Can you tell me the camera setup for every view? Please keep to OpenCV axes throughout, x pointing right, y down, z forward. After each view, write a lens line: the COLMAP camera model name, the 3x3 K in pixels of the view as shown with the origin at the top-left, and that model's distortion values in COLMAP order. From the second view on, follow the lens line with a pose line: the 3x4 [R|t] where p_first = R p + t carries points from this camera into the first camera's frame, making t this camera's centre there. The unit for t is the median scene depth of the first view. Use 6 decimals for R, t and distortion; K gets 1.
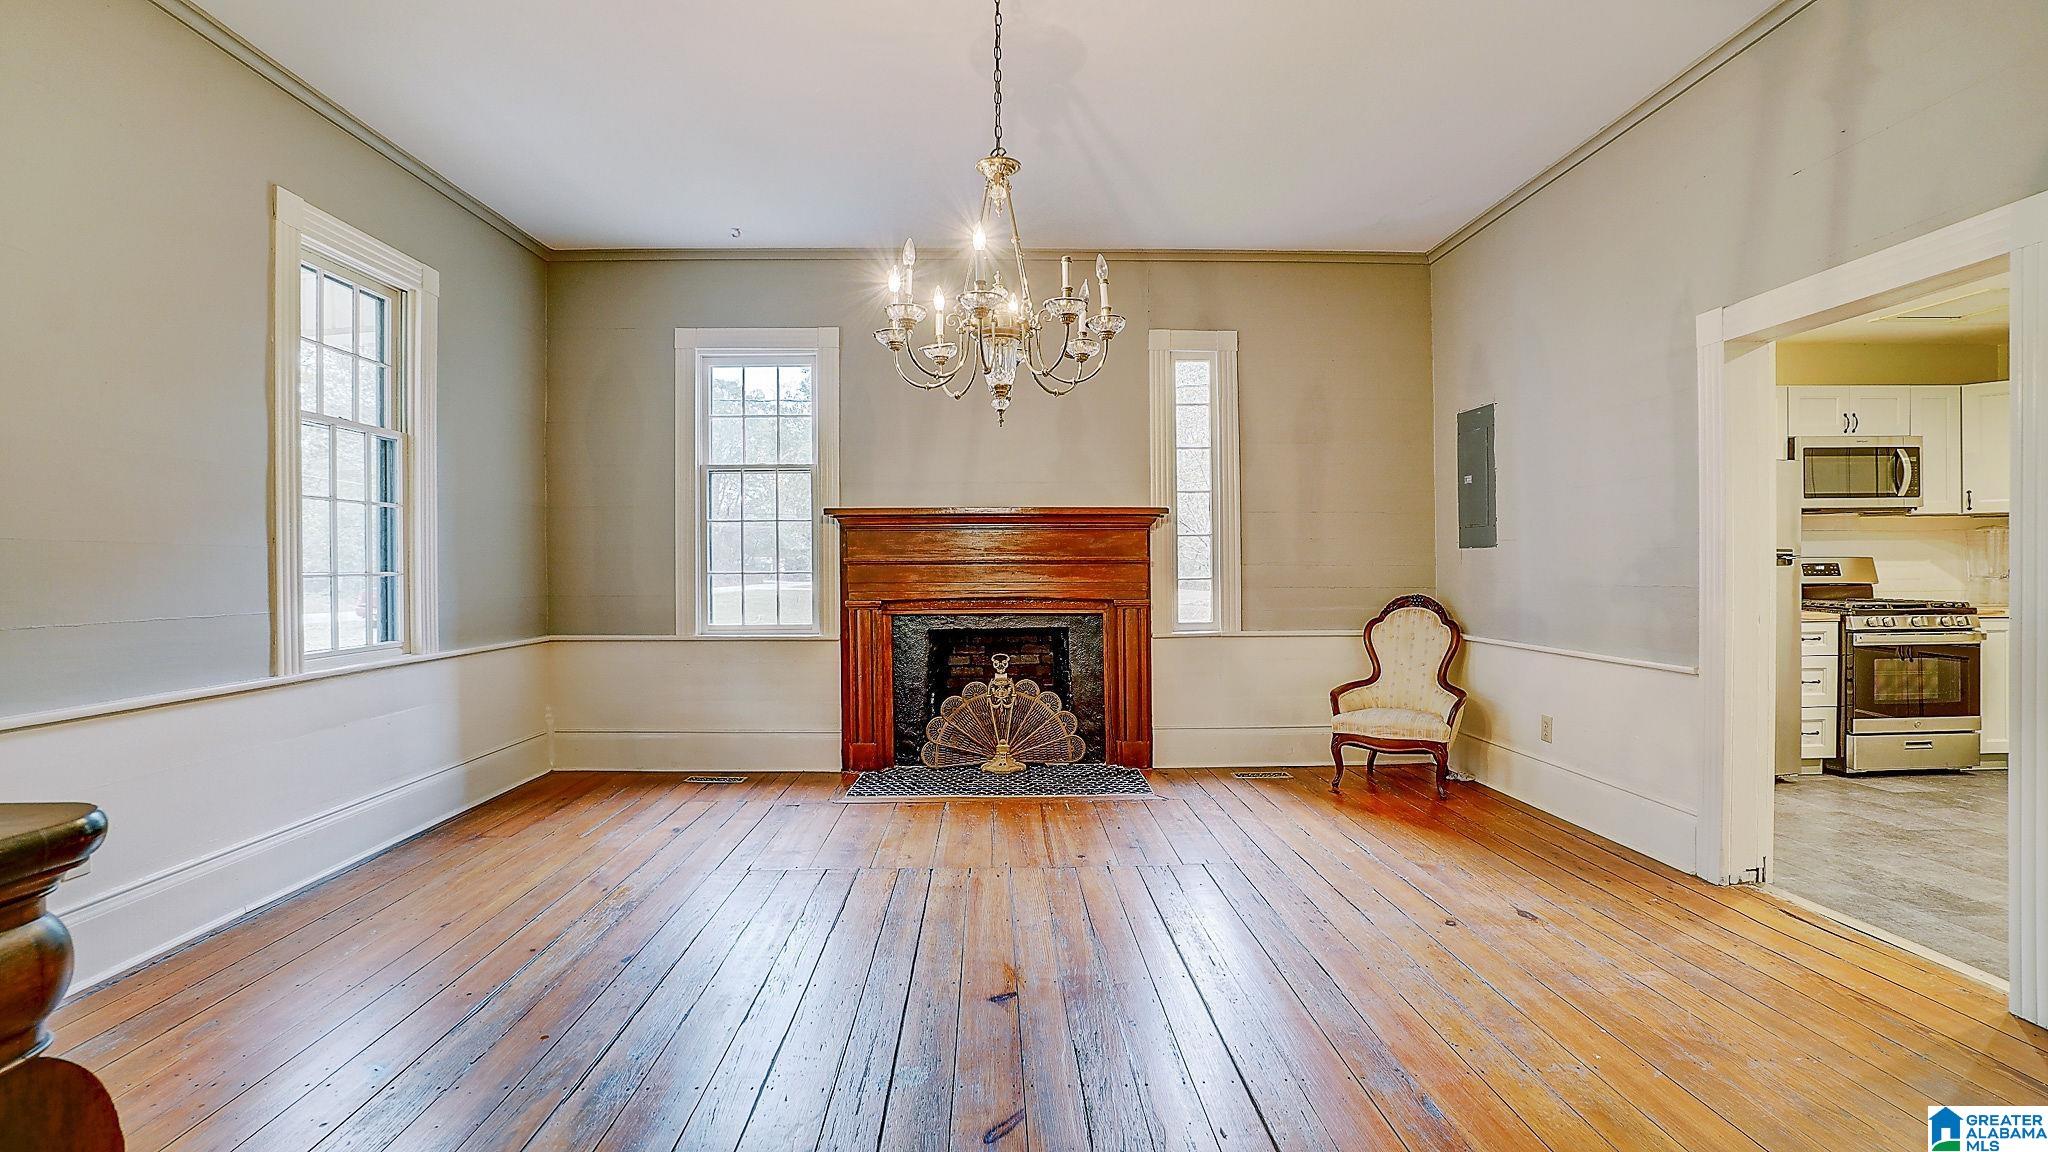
lens RADIAL K [[896.0, 0, 1020.3], [0, 896.0, 569.3], [0, 0, 1]] dist [-0.065220, 0.022178]
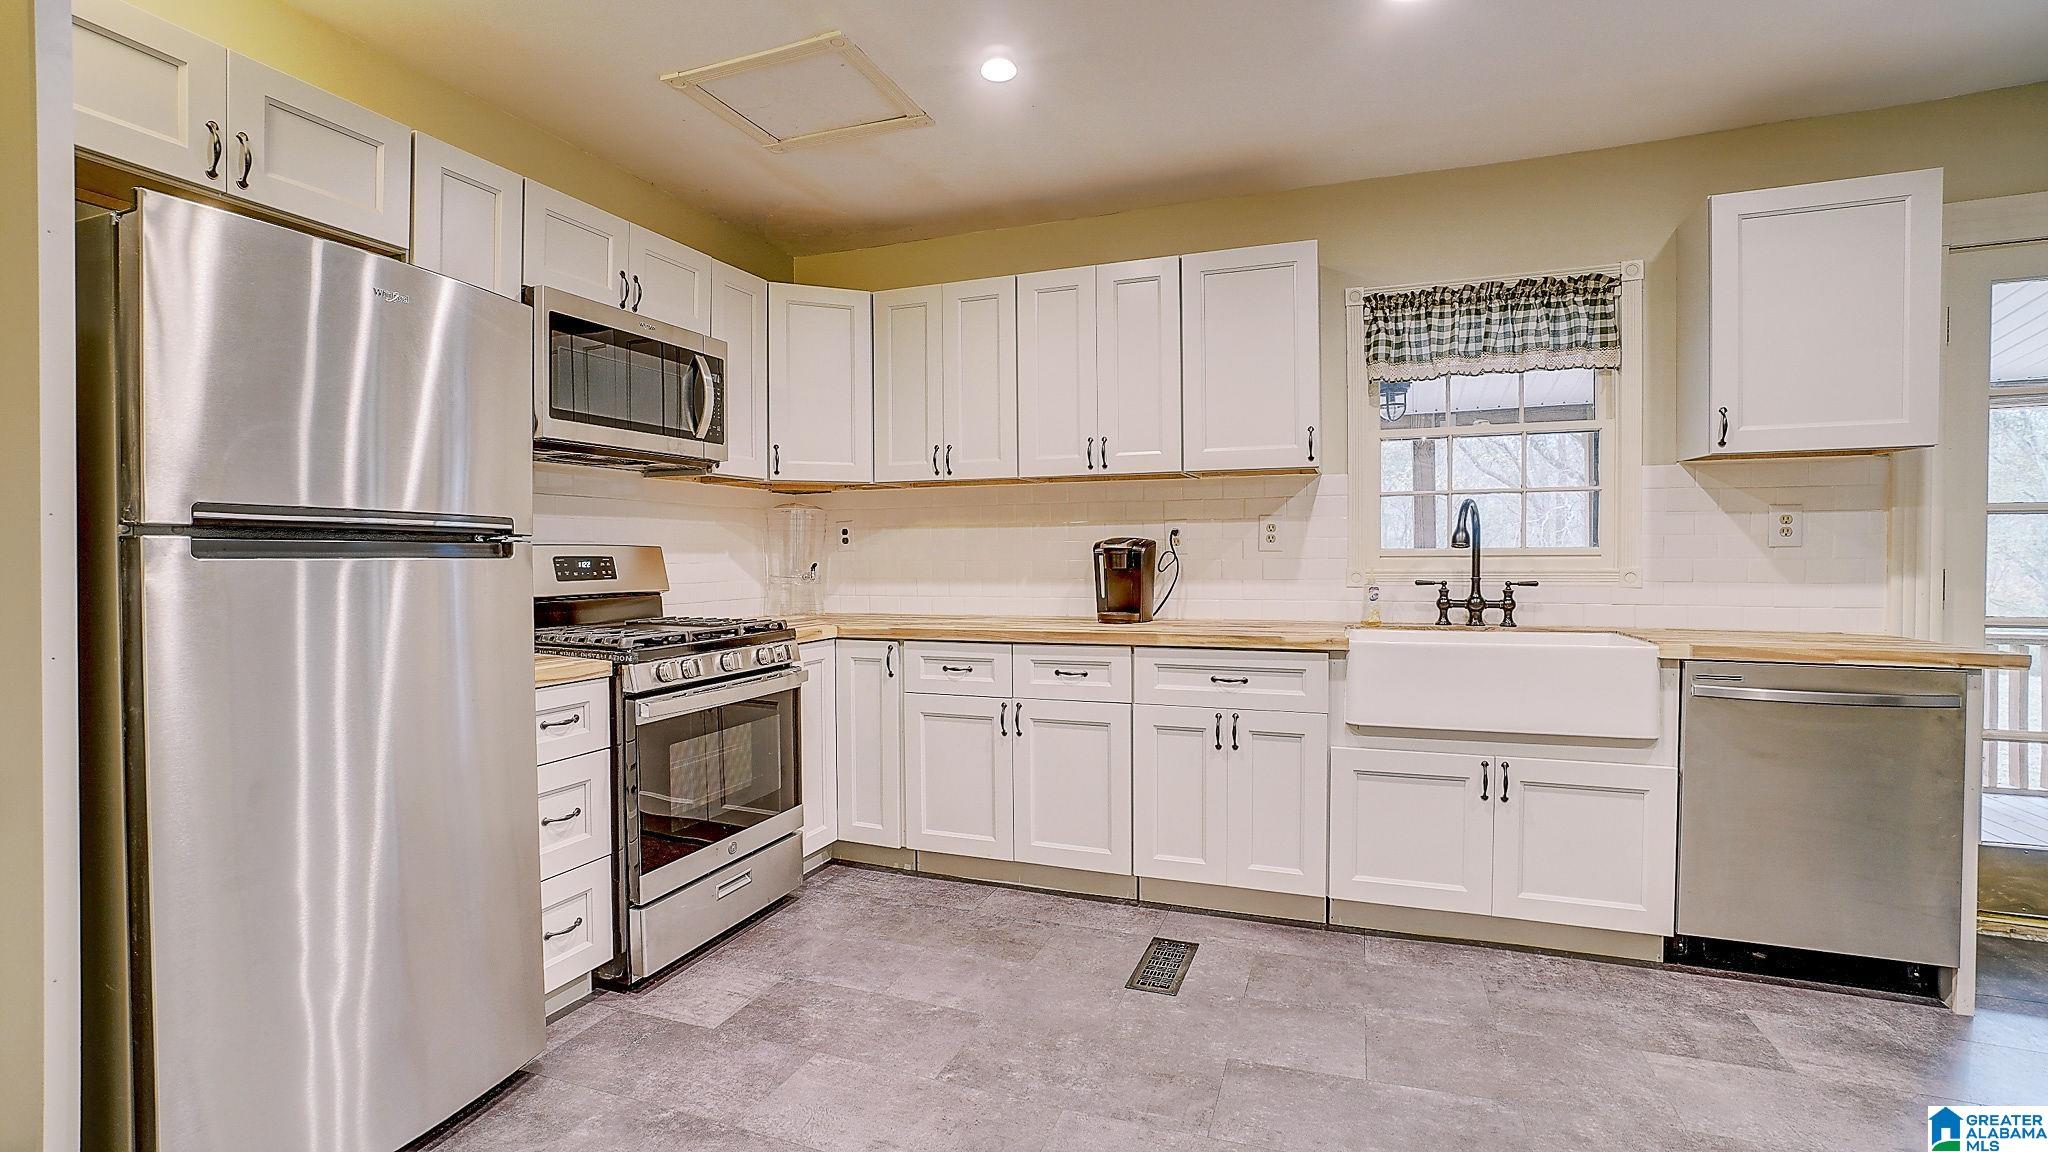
lens RADIAL K [[896.0, 0, 1020.3], [0, 896.0, 569.3], [0, 0, 1]] dist [-0.065220, 0.022178]
pose [[0.382006, -0.004464, 0.924149, 0.564863], [0.008180, 0.999965, 0.001449, 0.002784], [-0.924124, 0.007006, 0.382030, 0.579669]]
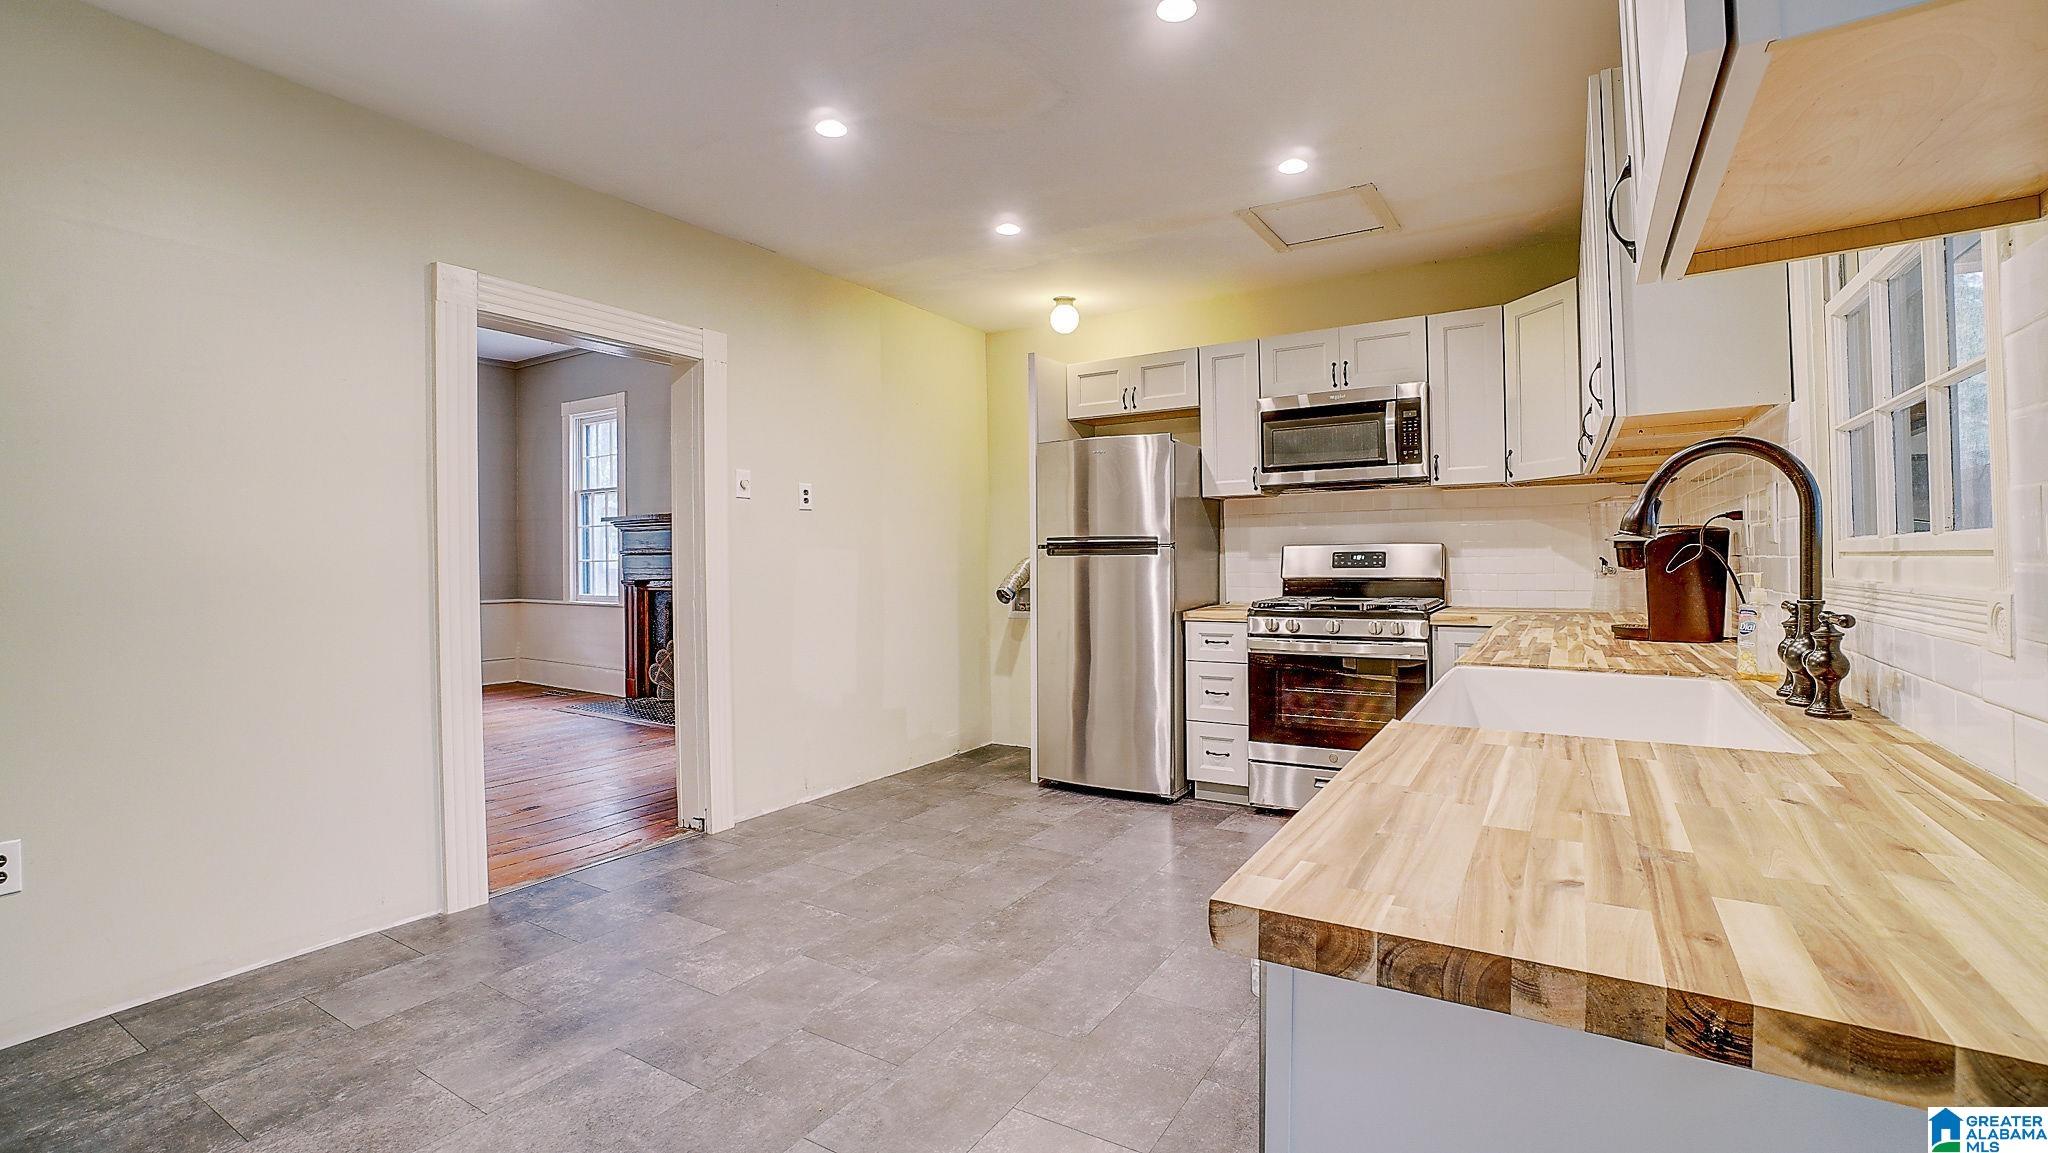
lens RADIAL K [[896.0, 0, 1020.3], [0, 896.0, 569.8], [0, 0, 1]] dist [-0.065220, 0.022178]
pose [[0.835517, 0.007753, -0.549410, 1.192330], [-0.002570, 0.999945, 0.010203, 0.002256], [0.549459, -0.007112, 0.835490, 0.159760]]
